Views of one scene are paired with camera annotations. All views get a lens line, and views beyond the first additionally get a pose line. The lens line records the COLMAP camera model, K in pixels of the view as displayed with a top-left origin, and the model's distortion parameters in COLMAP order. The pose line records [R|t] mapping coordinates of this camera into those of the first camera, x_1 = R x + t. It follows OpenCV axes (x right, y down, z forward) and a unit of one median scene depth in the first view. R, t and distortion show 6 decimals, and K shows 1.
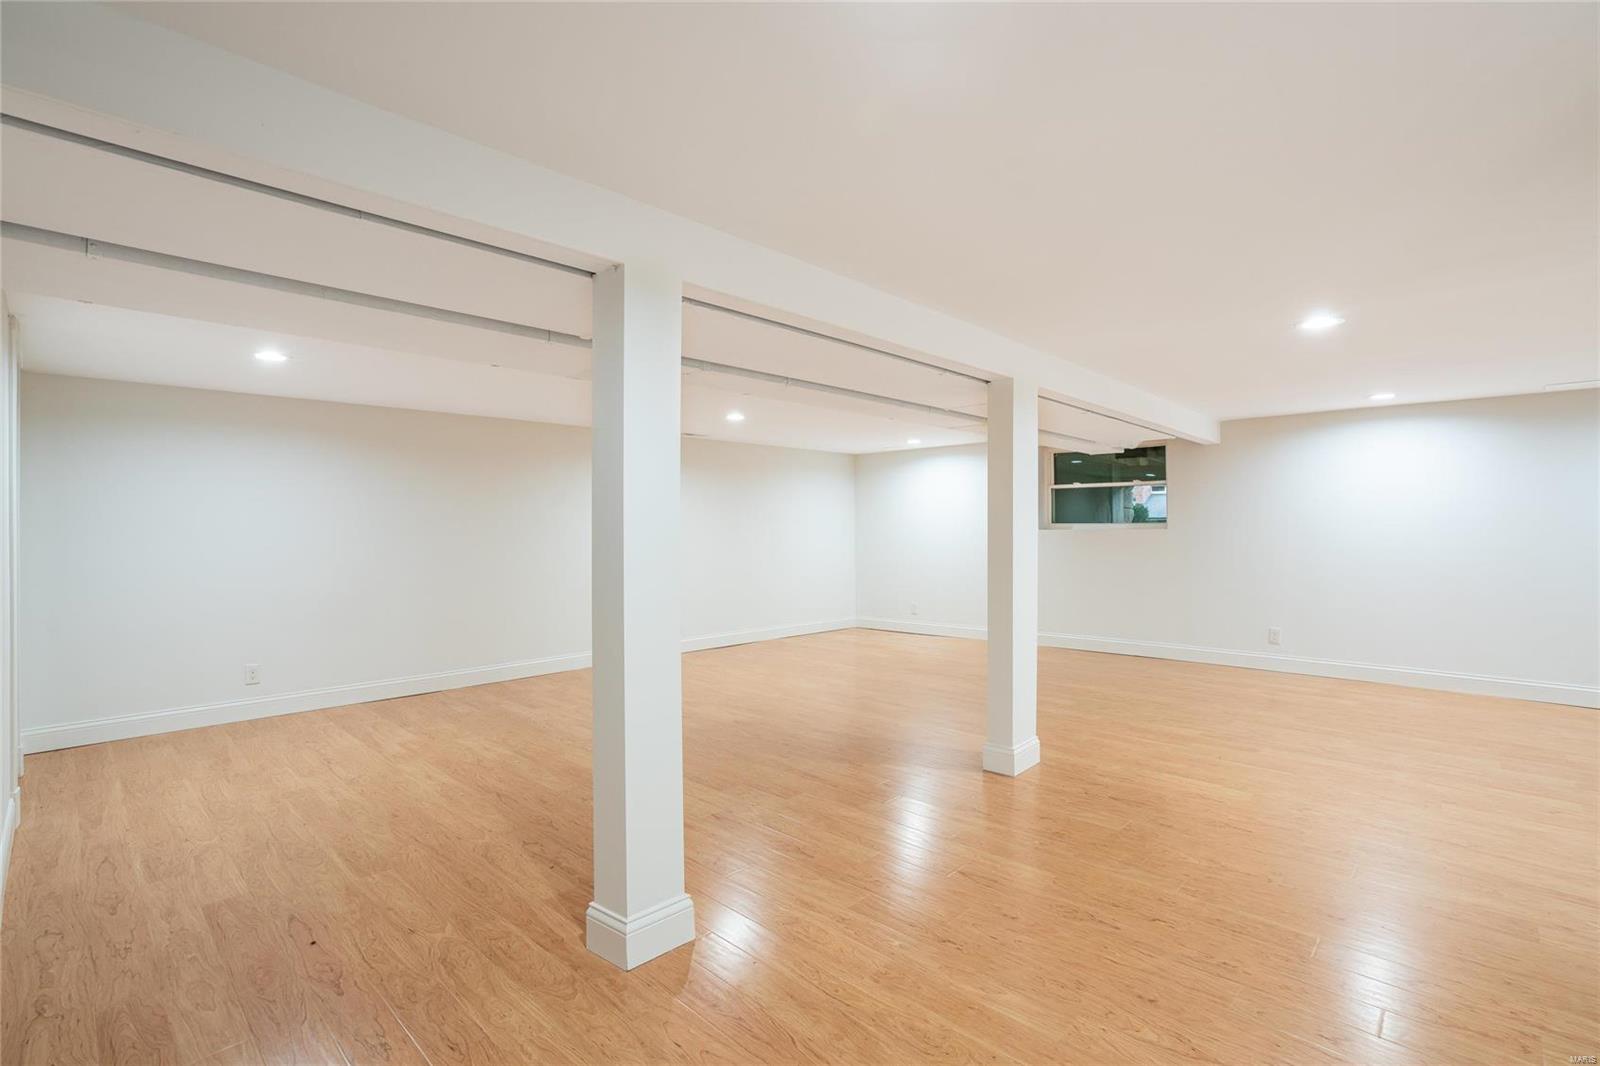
lens RADIAL K [[733.5, 0, 797.8], [0, 733.5, 530.9], [0, 0, 1]] dist [-0.020114, 0.000423]
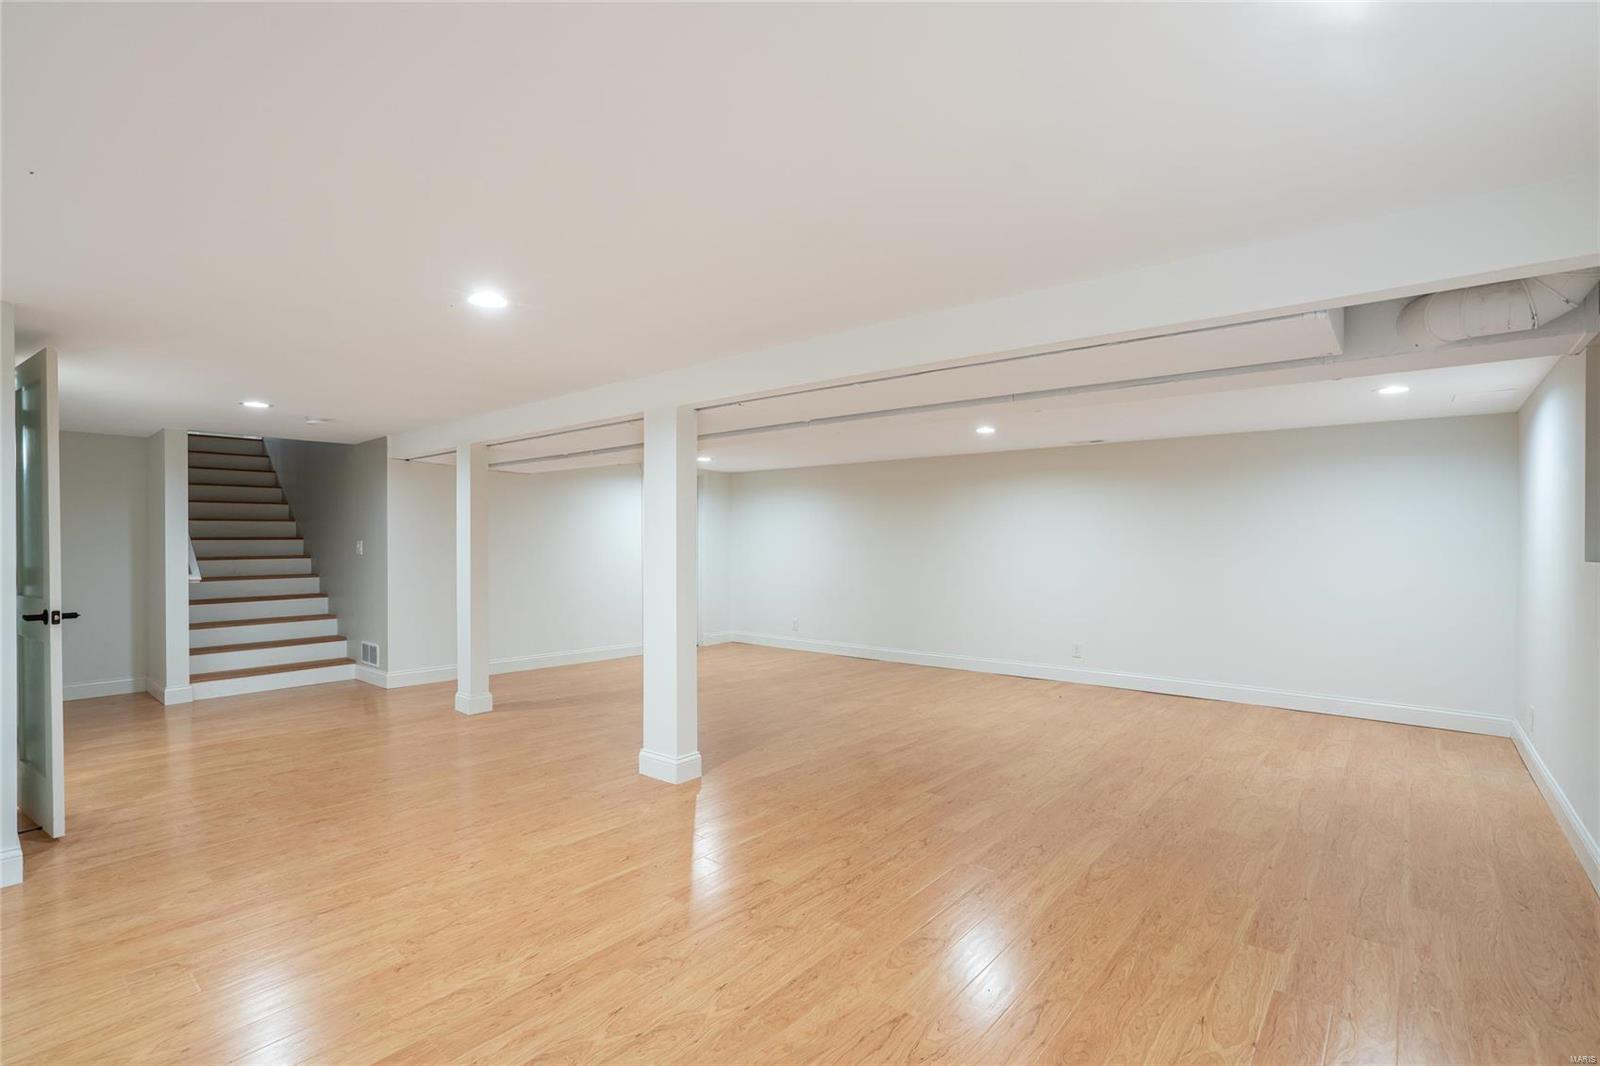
lens RADIAL K [[733.5, 0, 787.0], [0, 733.5, 536.1], [0, 0, 1]] dist [-0.020114, 0.000423]
pose [[0.046931, -0.005181, -0.998885, 1.361616], [-0.023358, 0.999707, -0.006283, -0.020578], [0.998625, 0.023627, 0.046796, 1.123242]]
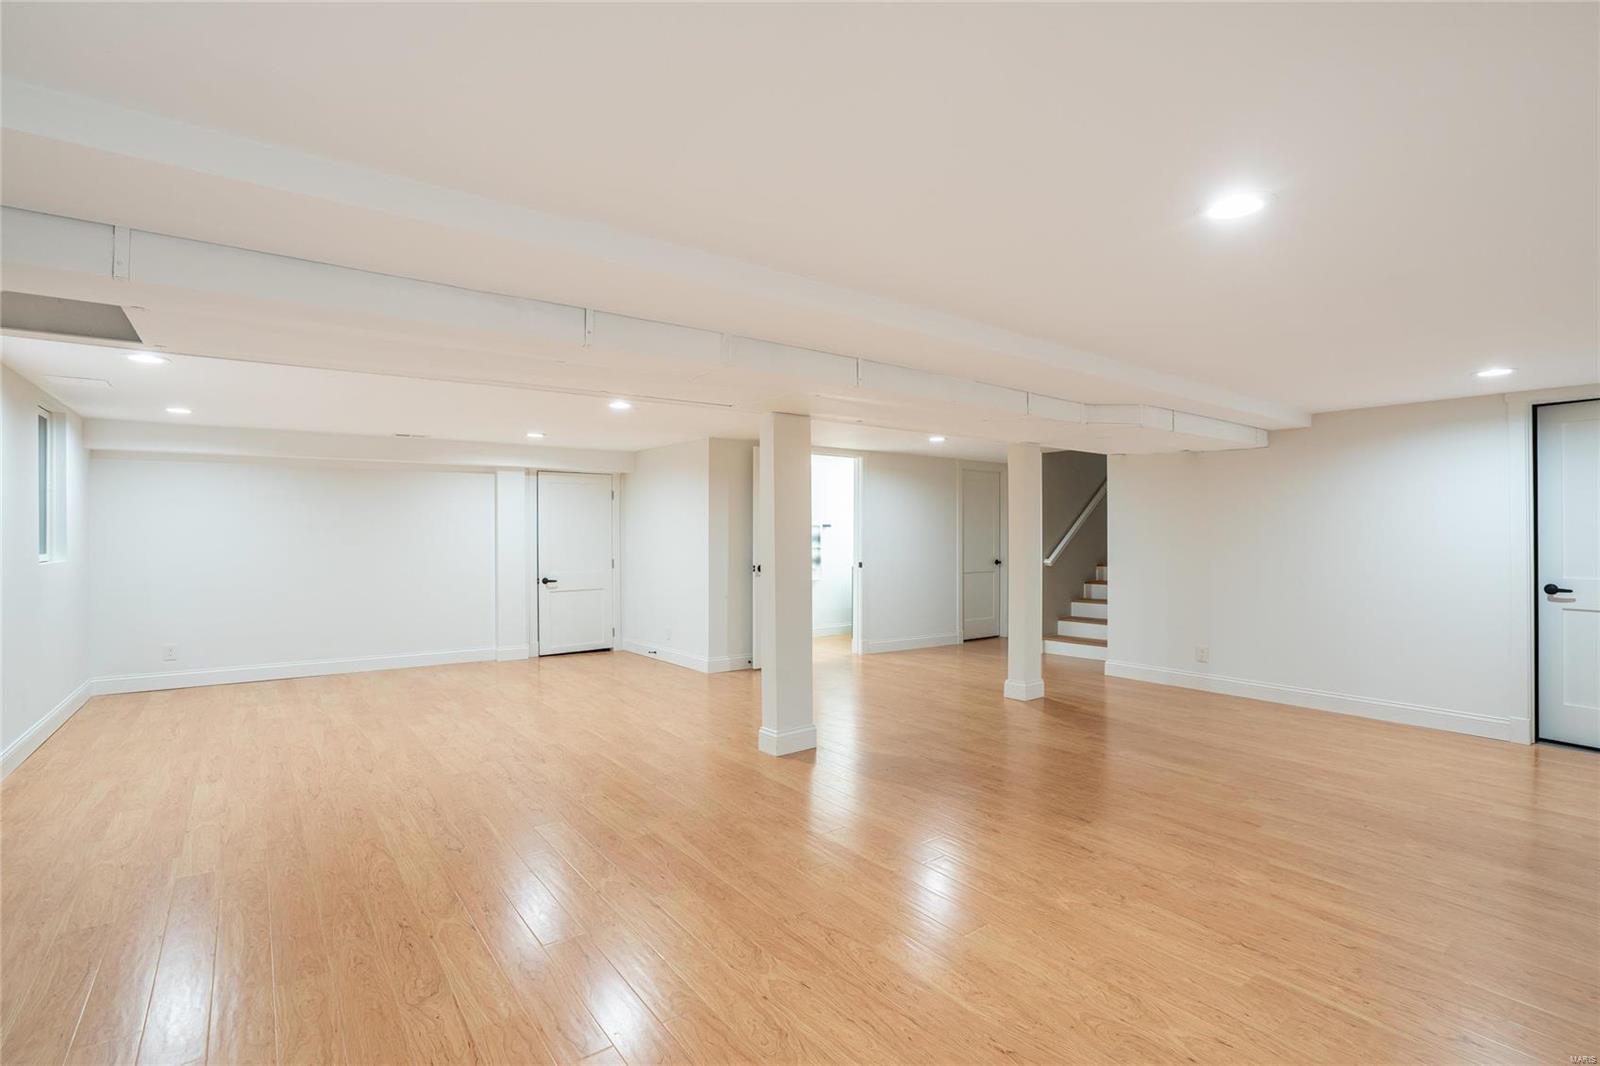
lens RADIAL K [[733.5, 0, 795.5], [0, 733.5, 538.5], [0, 0, 1]] dist [-0.020114, 0.000423]
pose [[-0.986203, 0.004013, 0.165491, 0.086469], [0.007877, 0.999711, 0.022702, -0.032961], [-0.165353, 0.023693, -0.985950, 2.141445]]
